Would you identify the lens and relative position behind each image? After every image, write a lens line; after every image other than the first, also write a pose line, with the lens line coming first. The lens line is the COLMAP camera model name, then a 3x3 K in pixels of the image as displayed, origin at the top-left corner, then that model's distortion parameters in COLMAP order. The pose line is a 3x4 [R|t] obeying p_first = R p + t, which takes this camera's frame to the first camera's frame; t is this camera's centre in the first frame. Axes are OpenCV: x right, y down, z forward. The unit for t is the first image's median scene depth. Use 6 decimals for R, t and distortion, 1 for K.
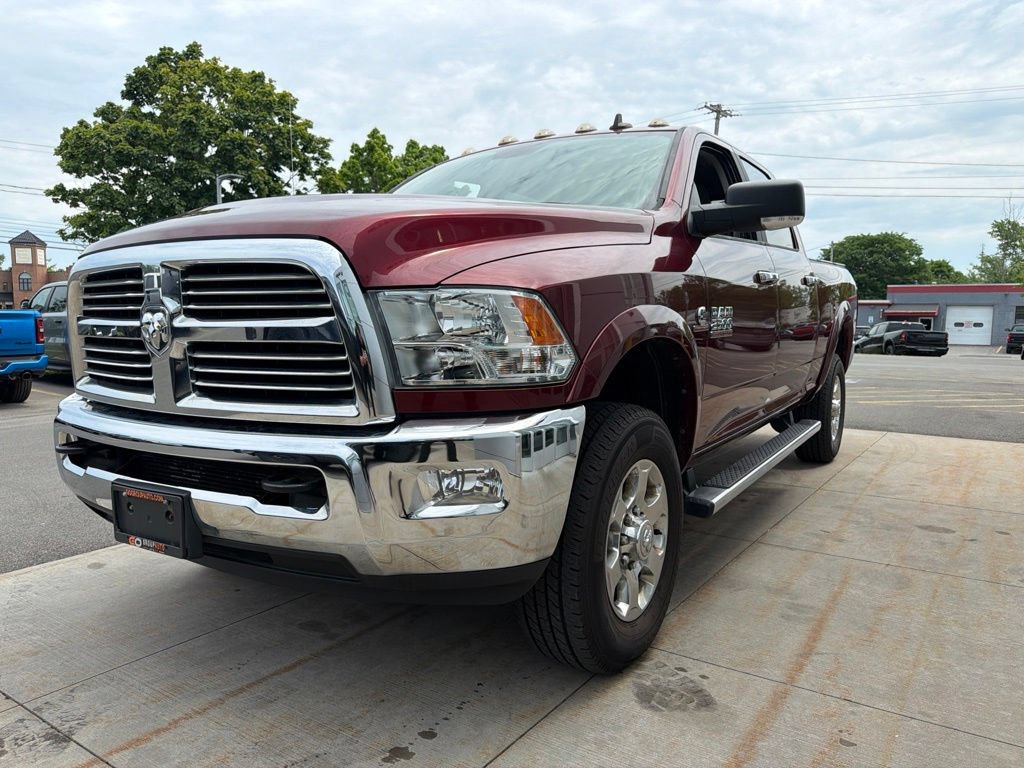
lens RADIAL K [[725.4, 0, 512.3], [0, 725.4, 377.4], [0, 0, 1]] dist [0.031768, -0.040793]
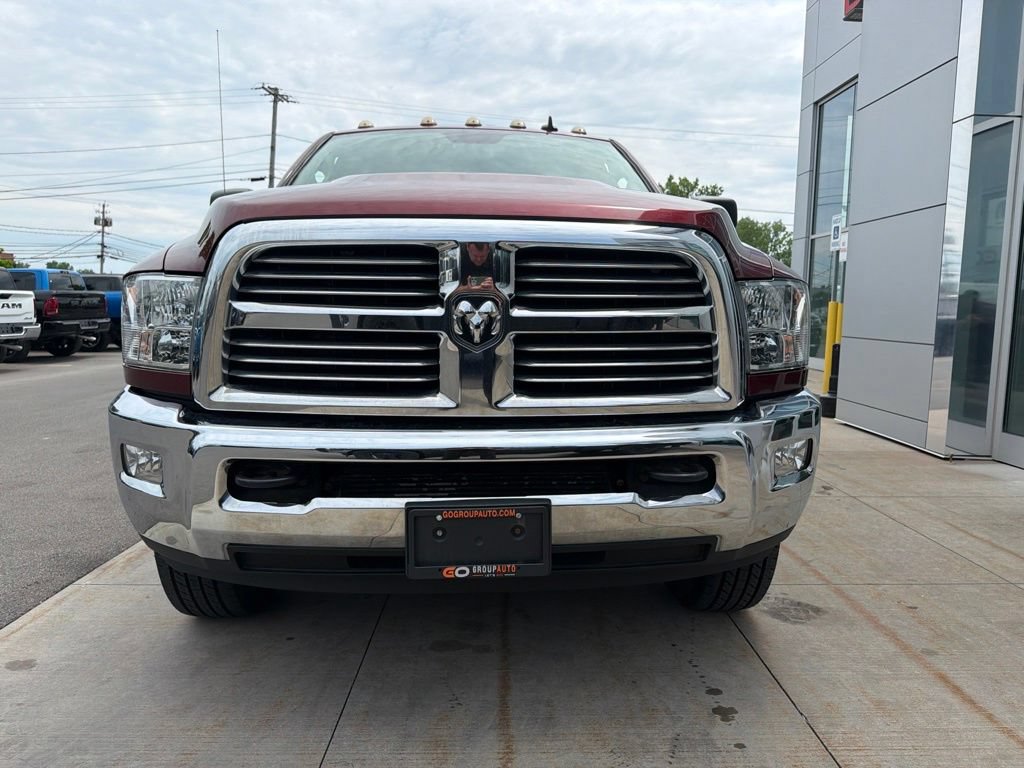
lens RADIAL K [[725.4, 0, 517.5], [0, 725.4, 373.0], [0, 0, 1]] dist [0.031768, -0.040793]
pose [[0.804038, -0.041755, 0.593110, -0.859056], [0.035695, 0.999122, 0.021948, -0.015116], [-0.593506, 0.003524, 0.804822, 0.264923]]
